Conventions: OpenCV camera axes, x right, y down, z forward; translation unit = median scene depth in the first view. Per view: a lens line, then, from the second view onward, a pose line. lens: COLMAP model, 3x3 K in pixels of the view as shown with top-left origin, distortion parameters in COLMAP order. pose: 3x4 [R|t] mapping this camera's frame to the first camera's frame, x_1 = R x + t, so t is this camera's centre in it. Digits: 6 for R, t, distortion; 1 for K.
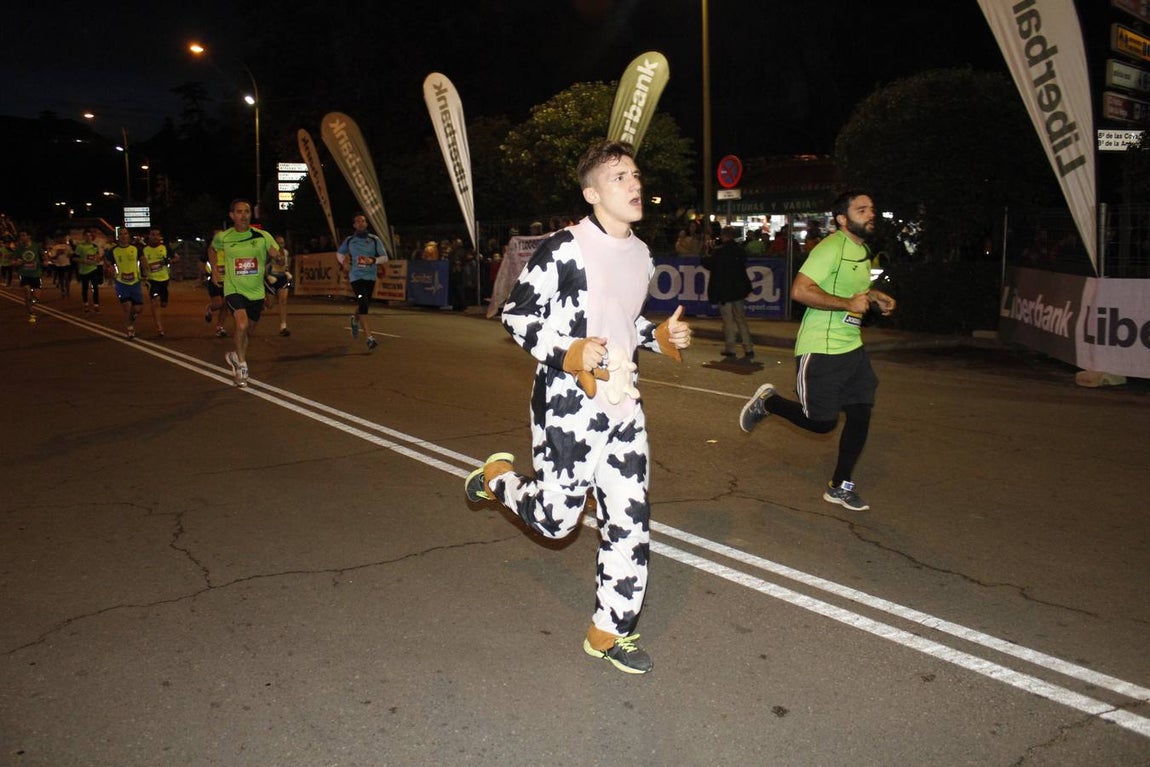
lens RADIAL K [[959.6, 0, 563.5], [0, 959.6, 360.1], [0, 0, 1]] dist [-0.101472, 0.088022]
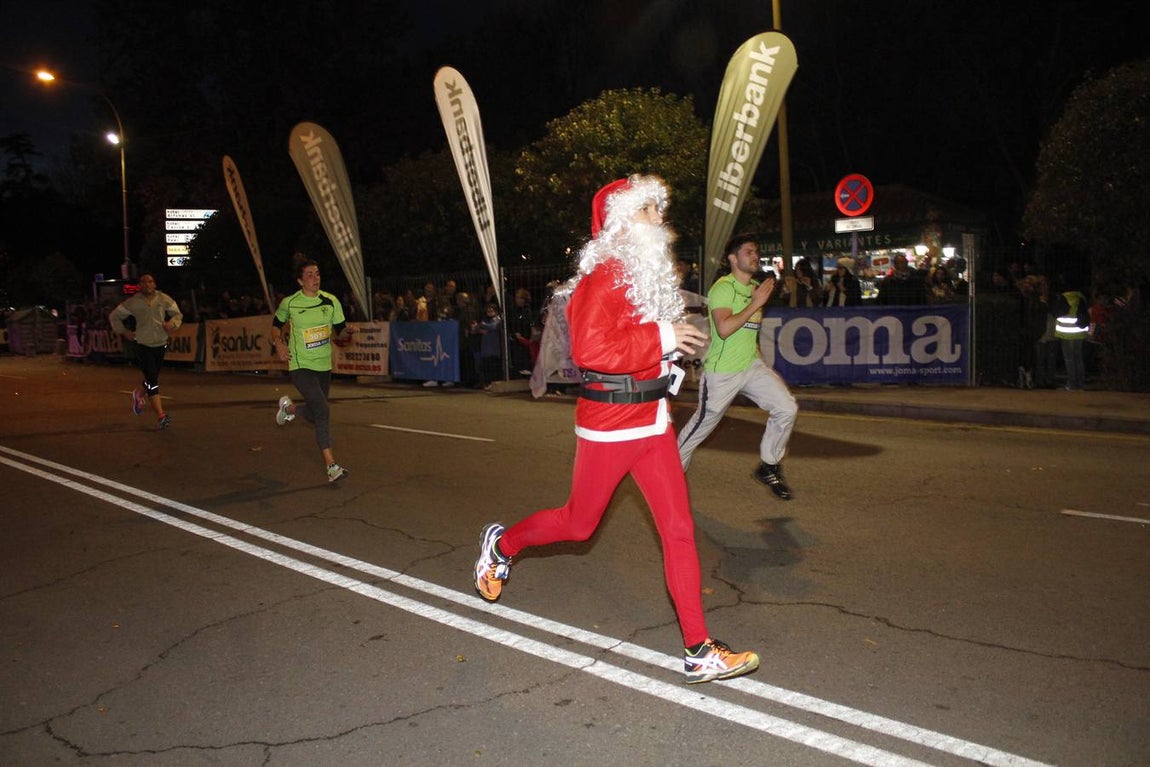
lens RADIAL K [[959.6, 0, 568.4], [0, 959.6, 384.4], [0, 0, 1]] dist [-0.101472, 0.088022]
pose [[0.986294, -0.042047, 0.159551, -0.166917], [0.047196, 0.998476, -0.028620, -0.030949], [-0.158104, 0.035758, 0.986775, 0.265133]]
